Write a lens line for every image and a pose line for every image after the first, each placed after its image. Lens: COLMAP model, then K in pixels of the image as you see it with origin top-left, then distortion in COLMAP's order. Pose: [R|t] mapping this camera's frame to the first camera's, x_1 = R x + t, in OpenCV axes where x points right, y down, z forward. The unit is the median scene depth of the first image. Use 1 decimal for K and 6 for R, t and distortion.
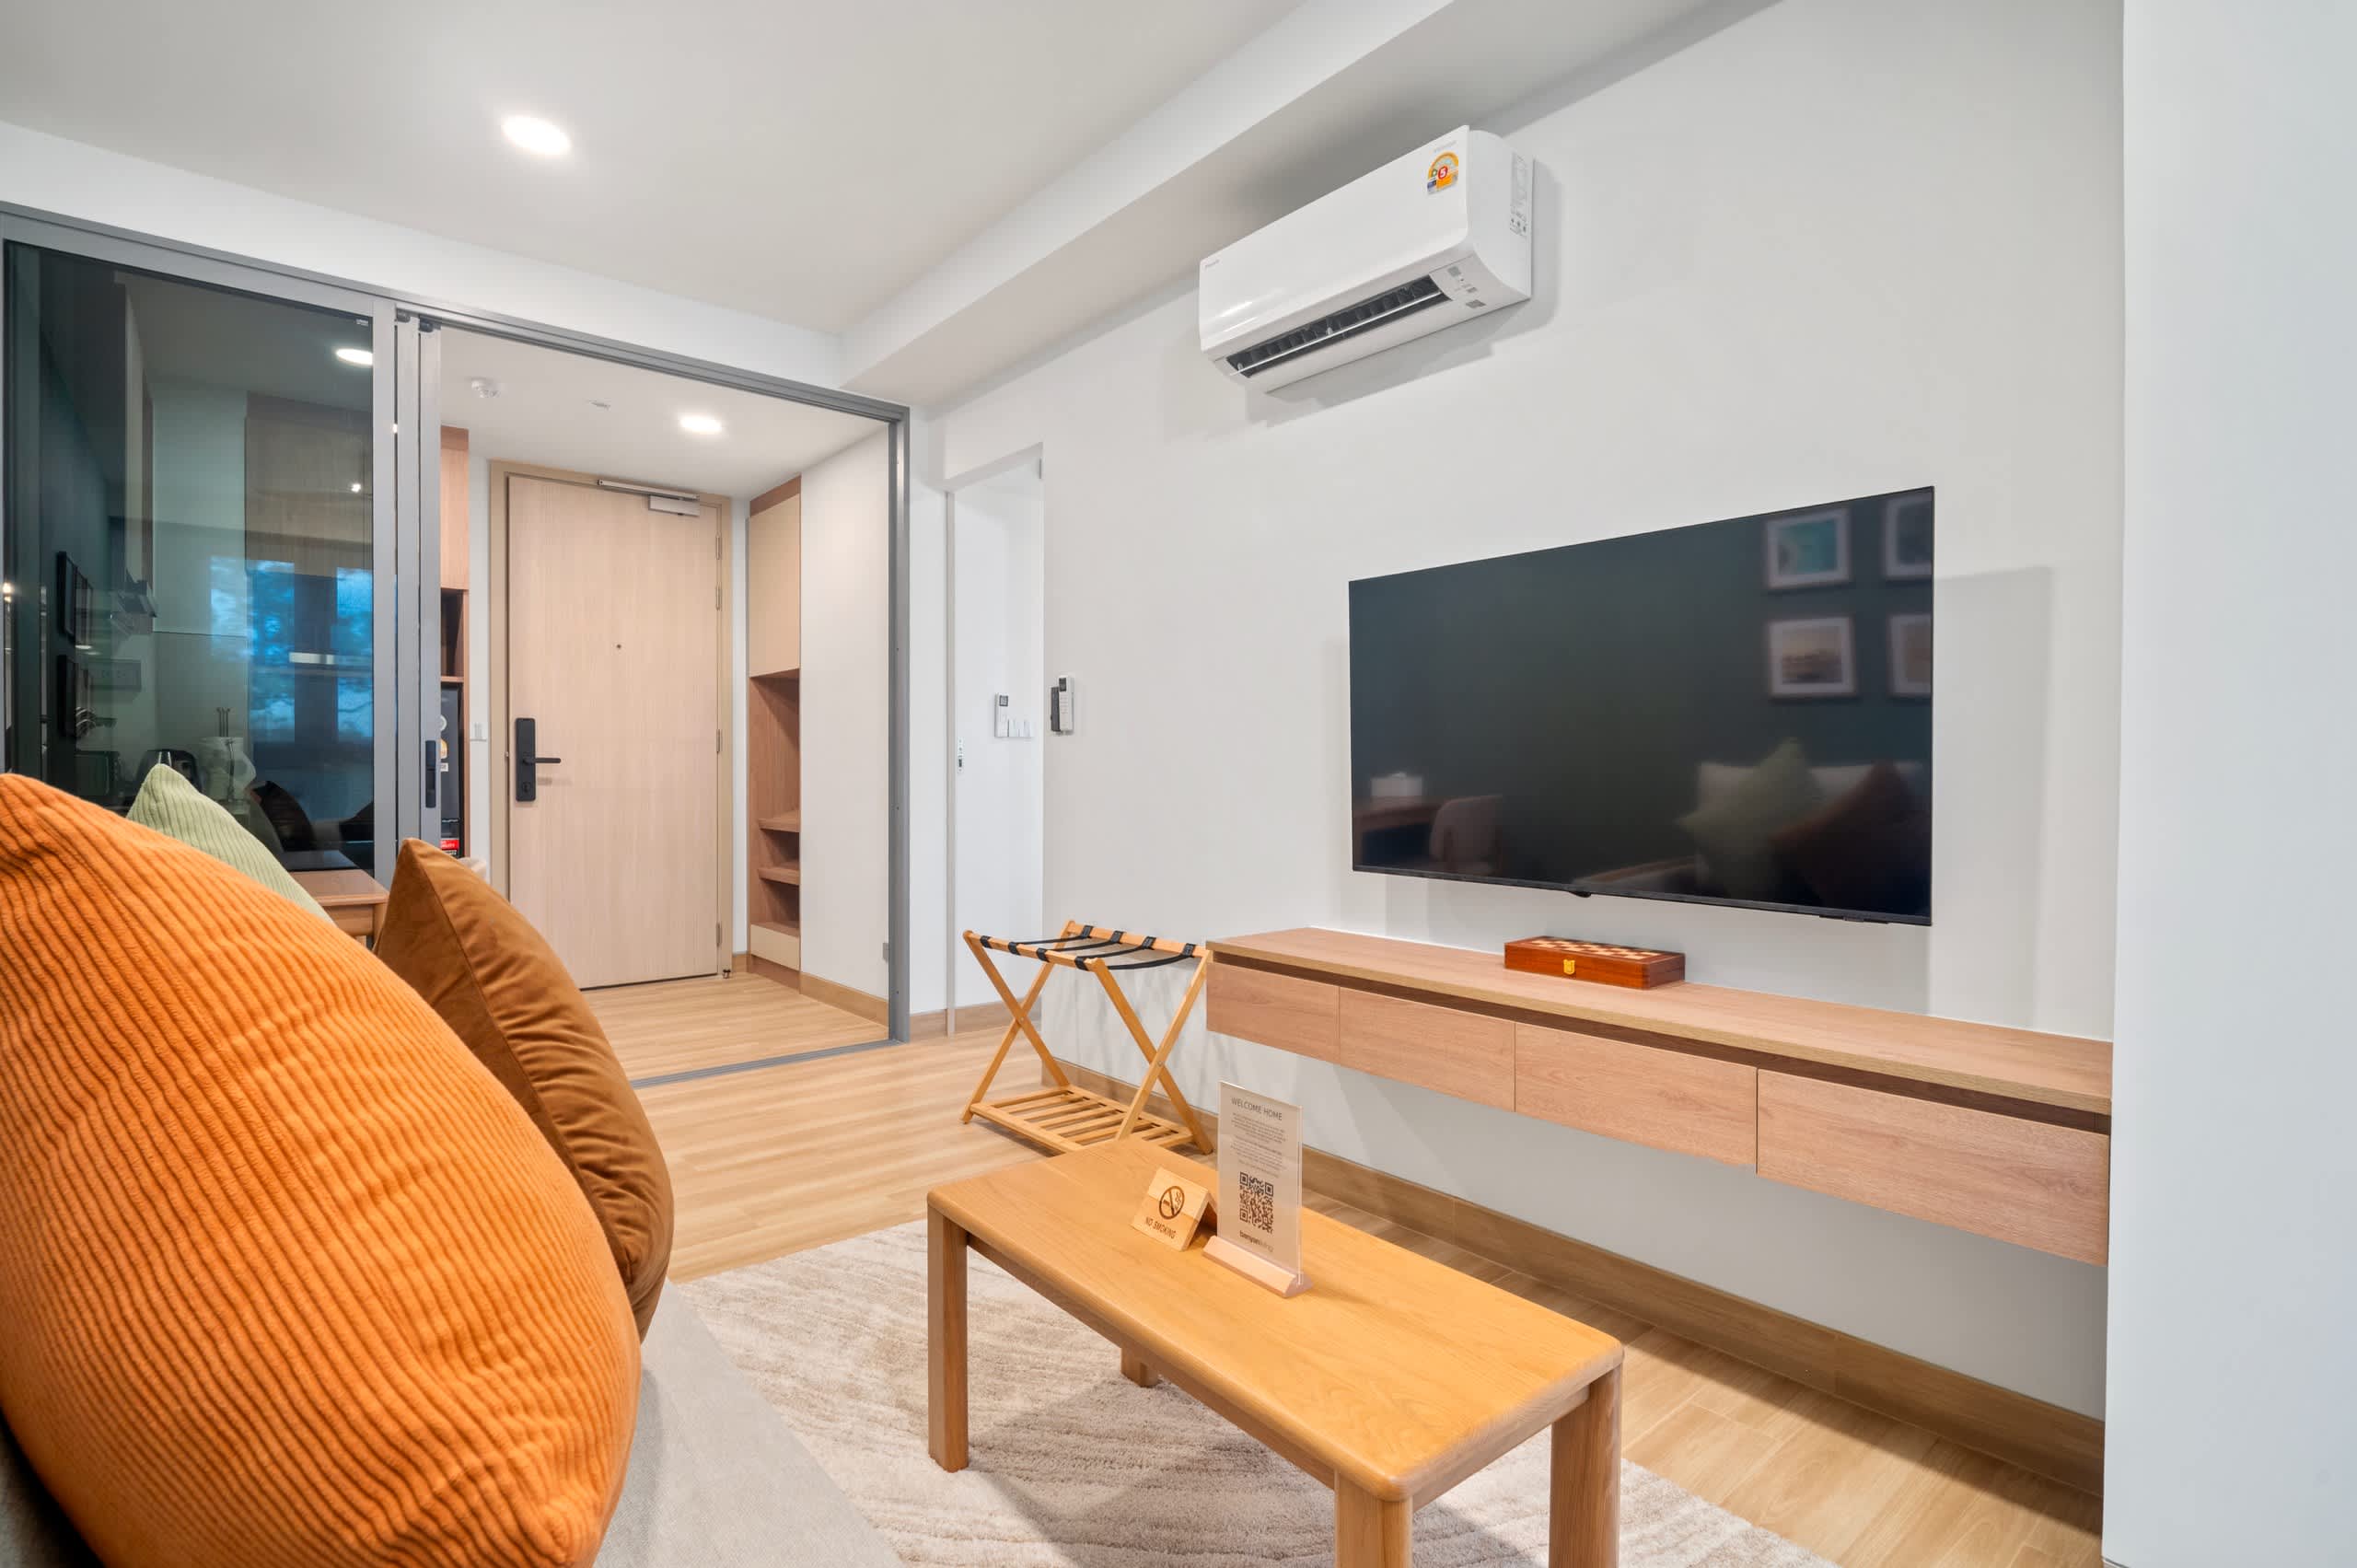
lens RADIAL K [[1131.9, 0, 1216.4], [0, 1131.9, 790.2], [0, 0, 1]] dist [-0.013209, 0.000059]
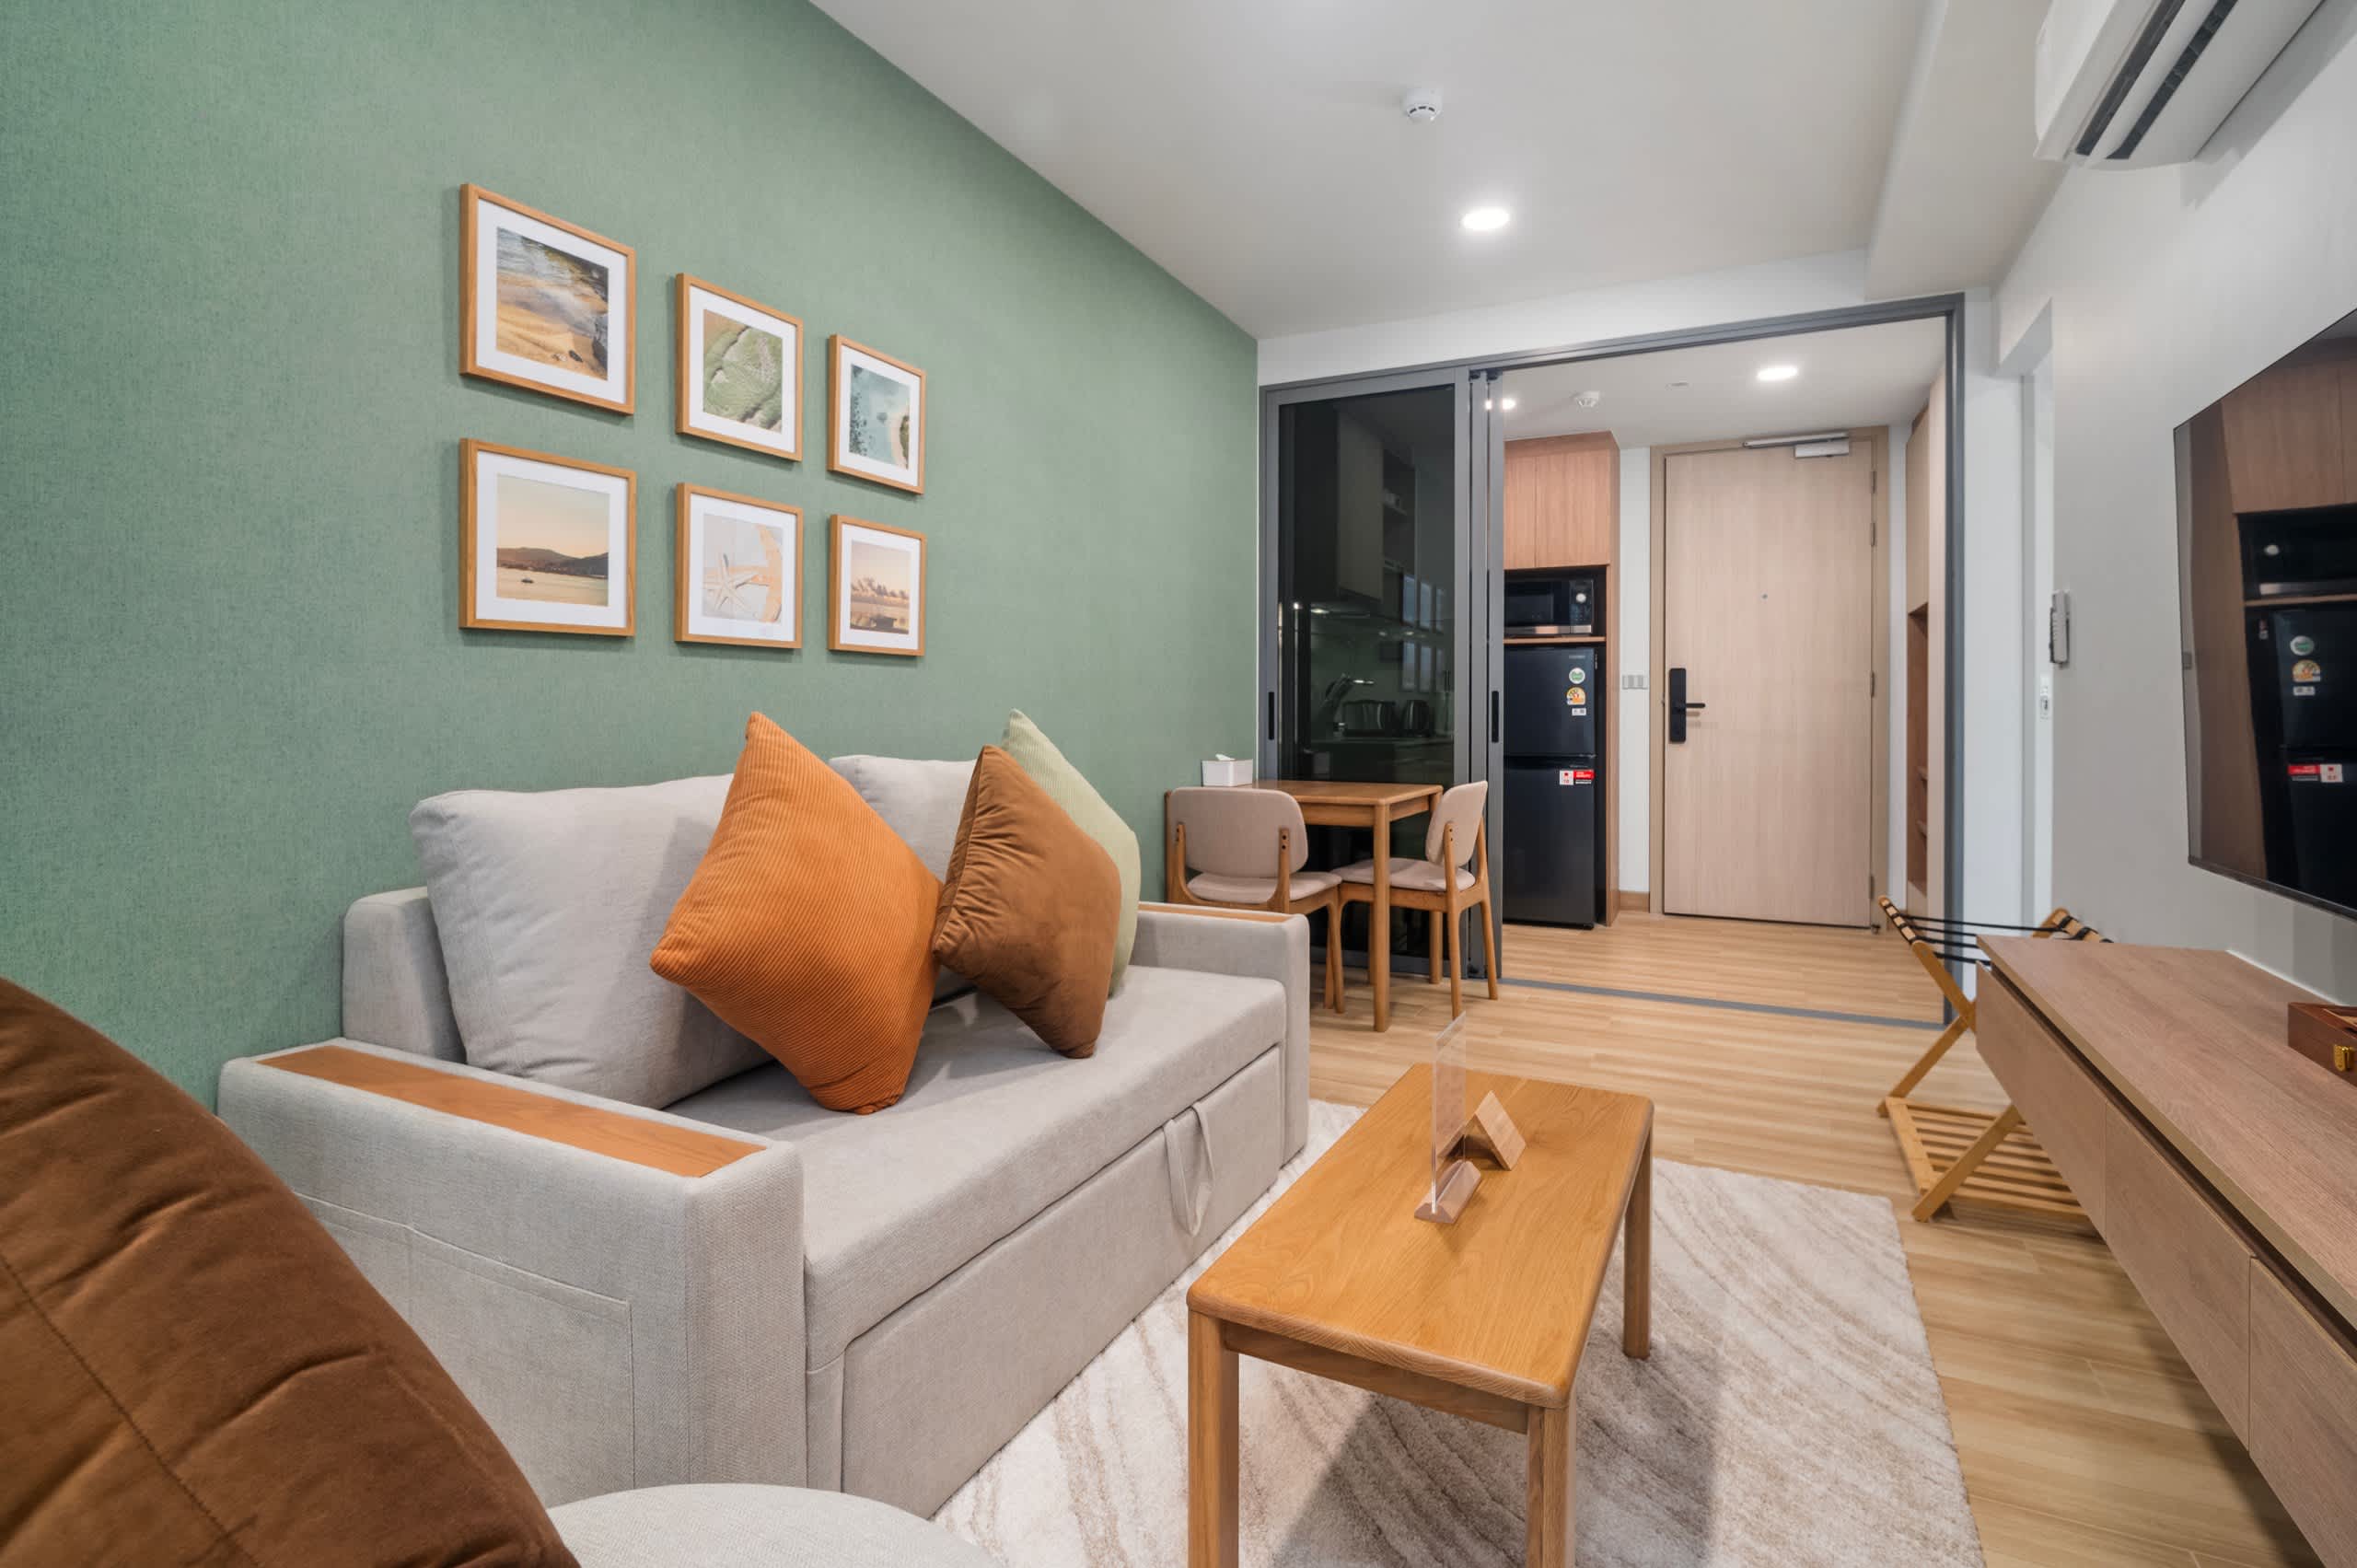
lens RADIAL K [[1135.2, 0, 1162.2], [0, 1135.2, 709.3], [0, 0, 1]] dist [-0.012836, -0.000169]
pose [[0.376627, -0.005687, -0.926347, 0.498969], [-0.017020, 0.999770, -0.013058, 0.001653], [0.926209, 0.020685, 0.376444, 0.197073]]
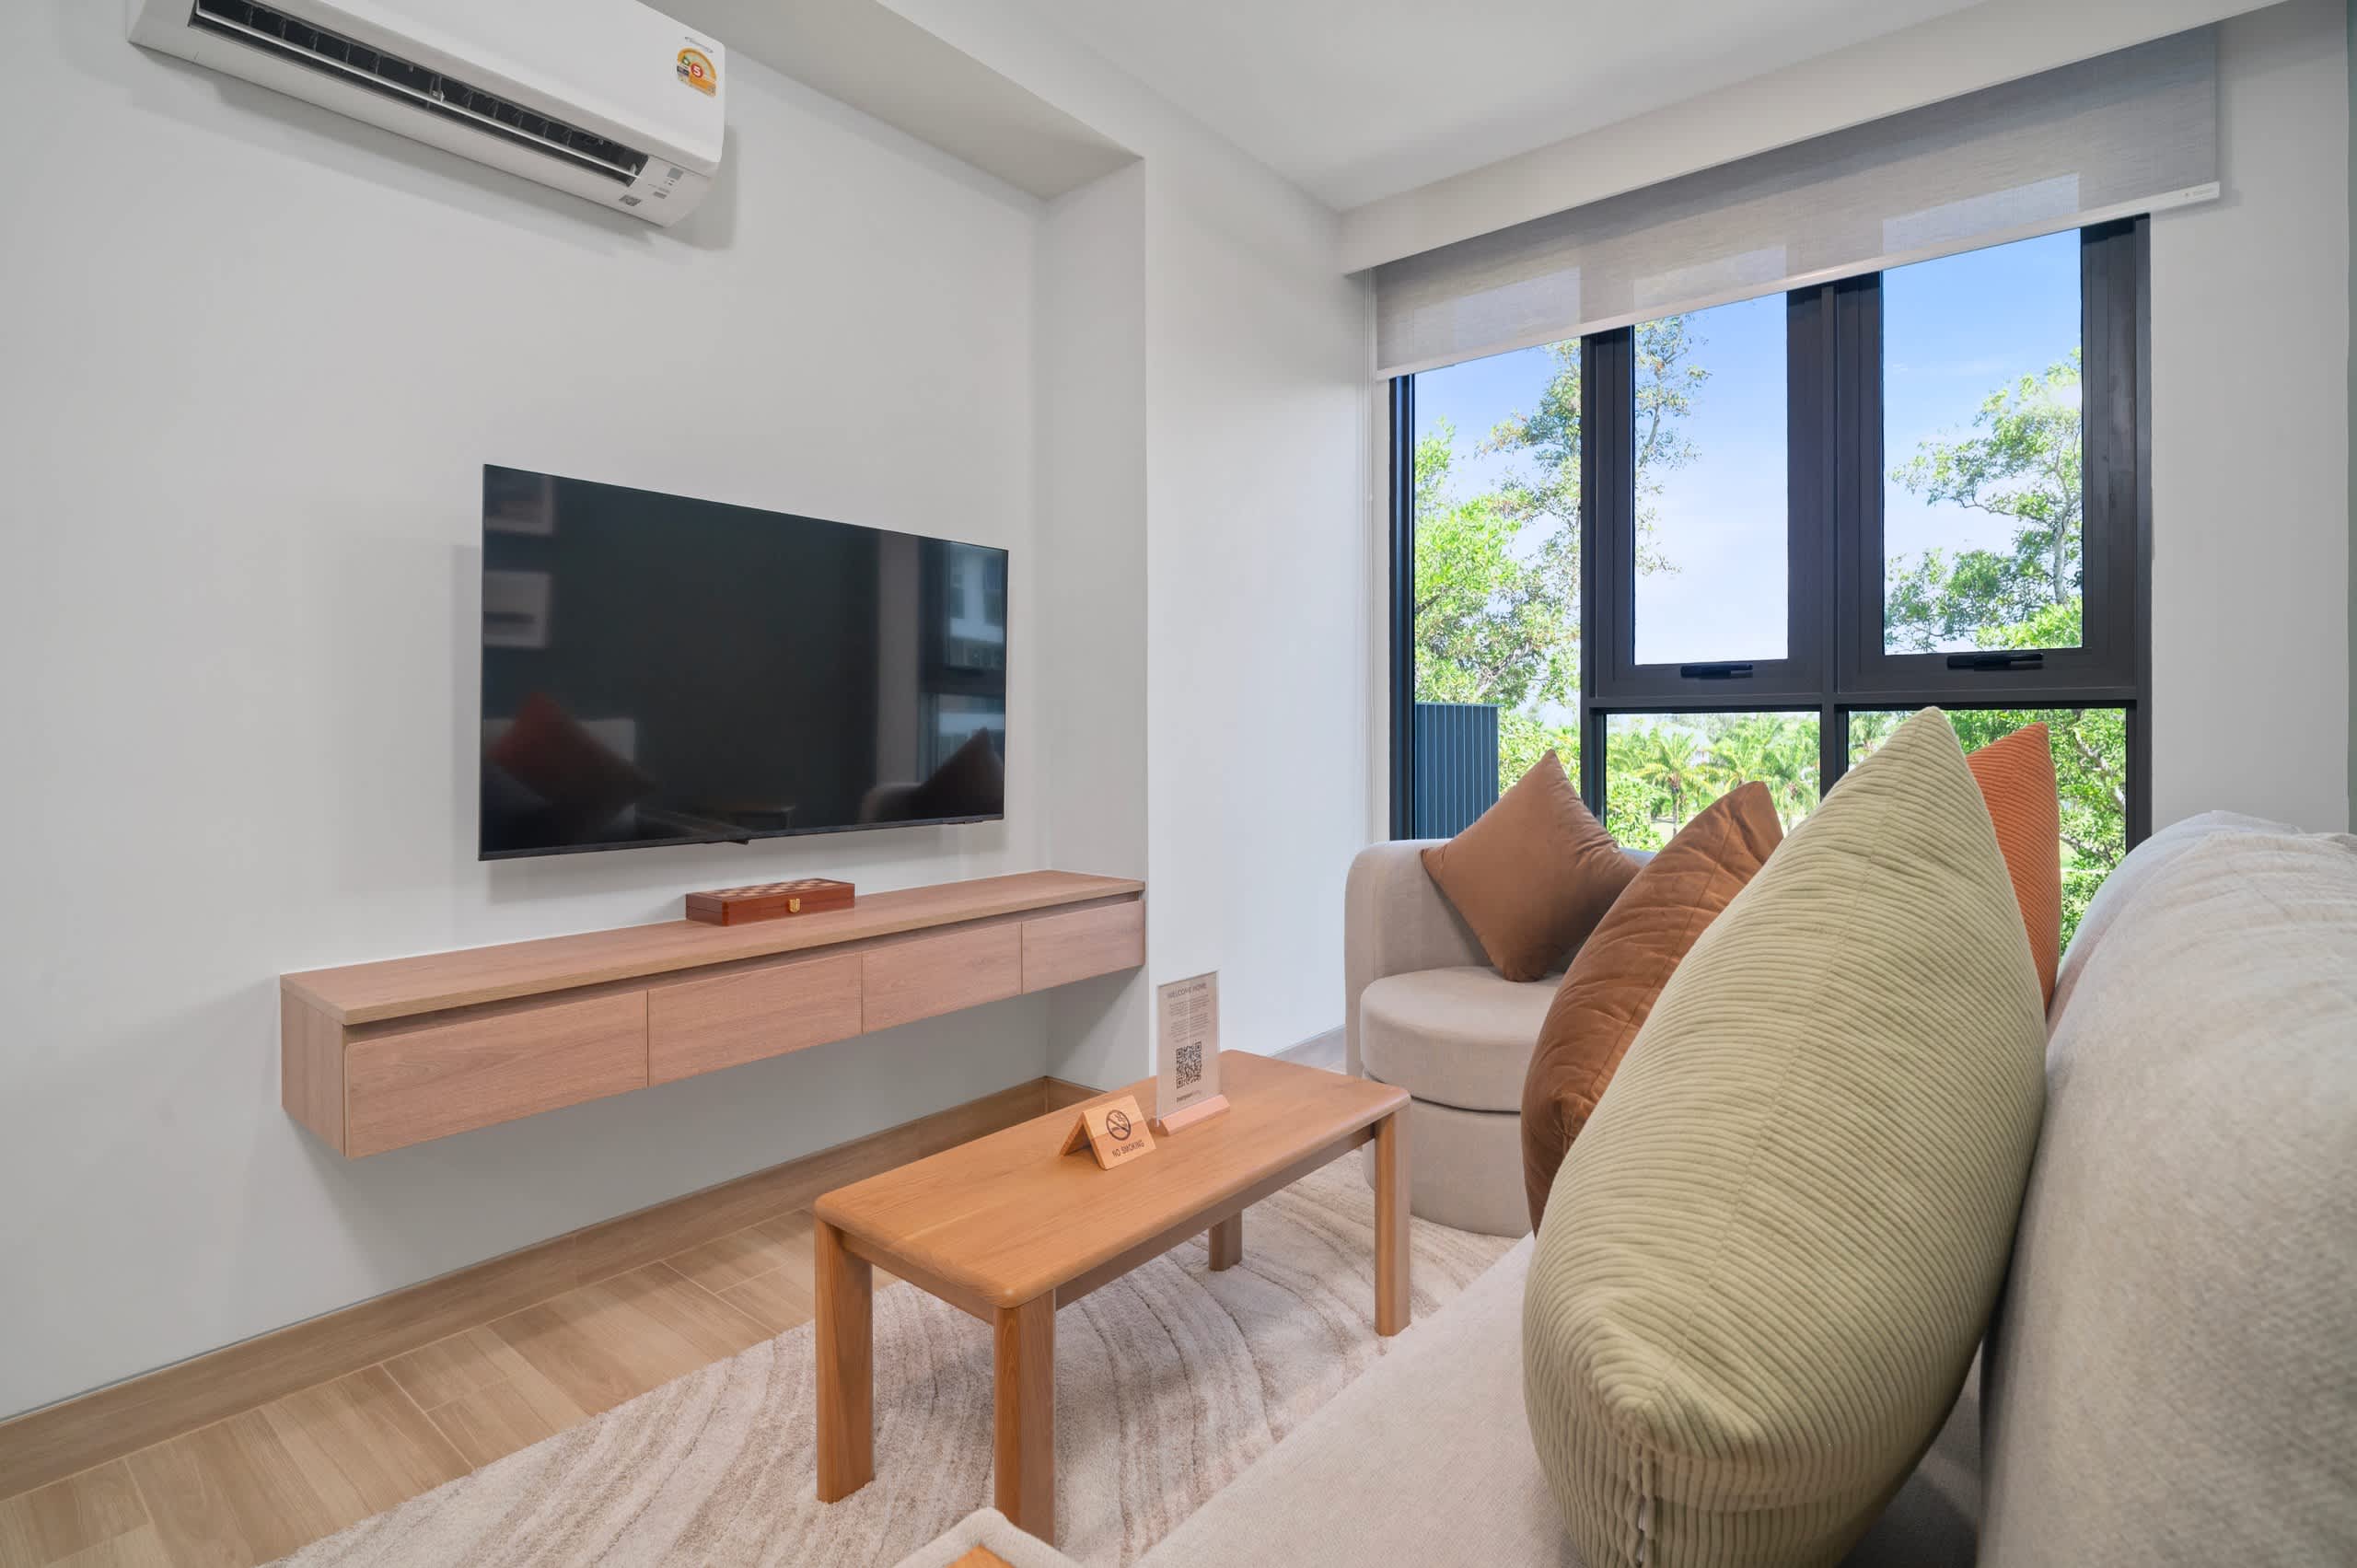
lens RADIAL K [[1119.5, 0, 1180.4], [0, 1119.5, 732.5], [0, 0, 1]] dist [-0.010102, -0.000230]
pose [[-0.174081, -0.007066, 0.984706, -0.663573], [0.017831, 0.999788, 0.010326, -0.010758], [-0.984570, 0.019356, -0.173918, 0.679830]]
